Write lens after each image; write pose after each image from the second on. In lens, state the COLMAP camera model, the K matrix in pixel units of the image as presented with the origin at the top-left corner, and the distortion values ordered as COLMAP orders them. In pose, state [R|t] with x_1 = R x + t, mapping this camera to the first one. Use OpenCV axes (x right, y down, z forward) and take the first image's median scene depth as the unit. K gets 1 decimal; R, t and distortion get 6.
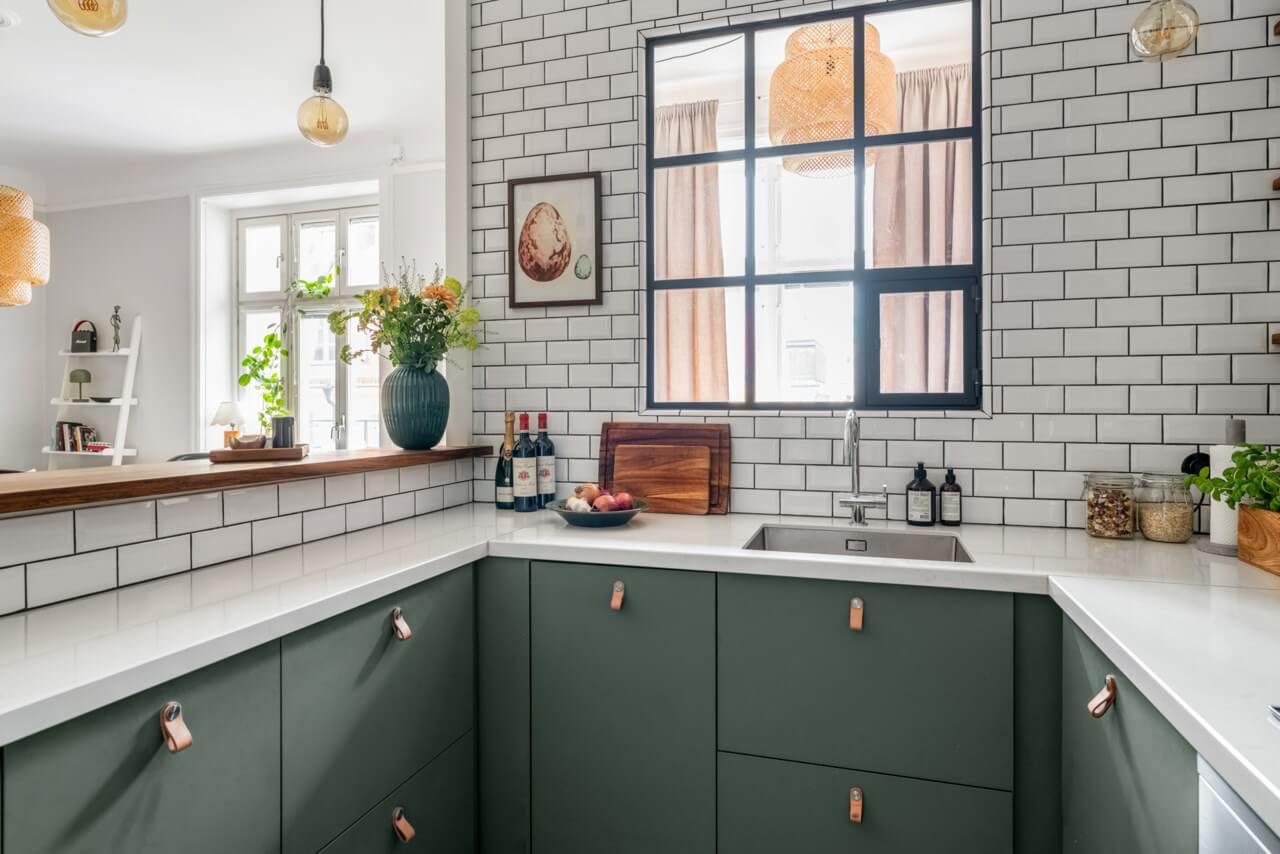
lens RADIAL K [[734.3, 0, 641.1], [0, 734.3, 404.8], [0, 0, 1]] dist [-0.005602, -0.000294]
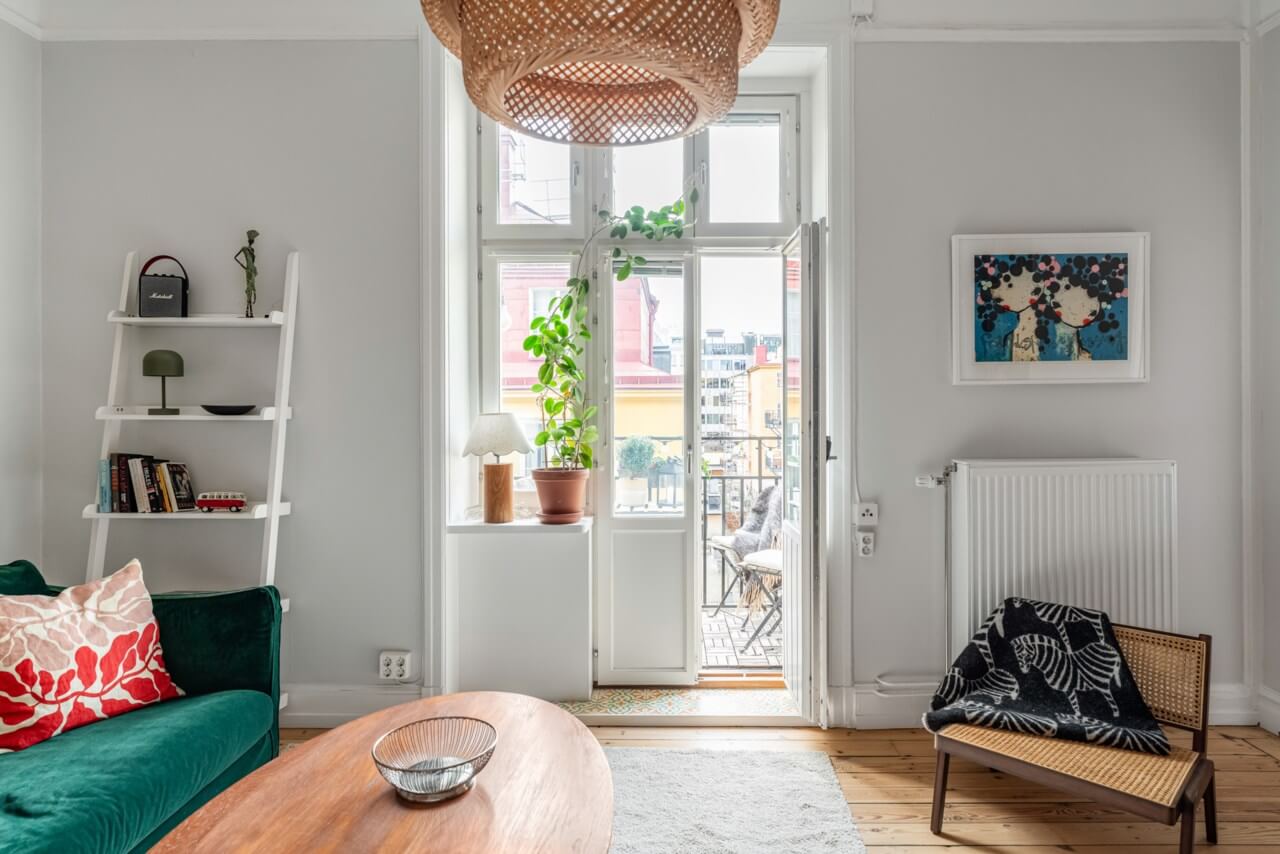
lens RADIAL K [[727.8, 0, 673.0], [0, 727.8, 408.6], [0, 0, 1]] dist [-0.001600, 0.001488]
pose [[0.951957, -0.002533, 0.306222, -0.604732], [0.003326, 0.999992, -0.002069, -0.005679], [-0.306215, 0.002988, 0.951958, 0.424193]]
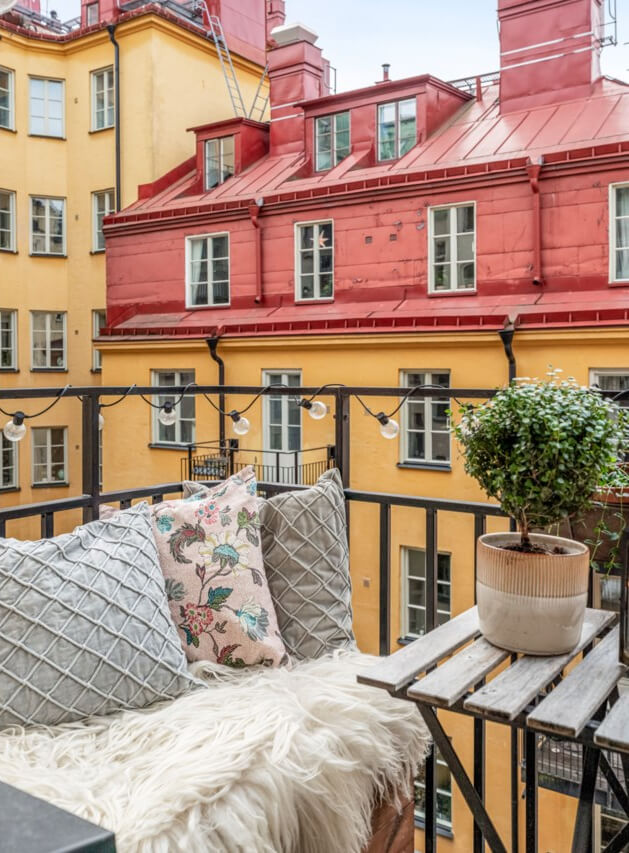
lens RADIAL K [[821.6, 0, 305.9], [0, 821.6, 373.5], [0, 0, 1]] dist [0.016481, 0.002181]
pose [[0.958774, -0.002421, -0.284161, -0.398269], [0.005168, 0.999947, 0.008917, 0.016598], [0.284124, -0.010018, 0.958735, 0.940359]]
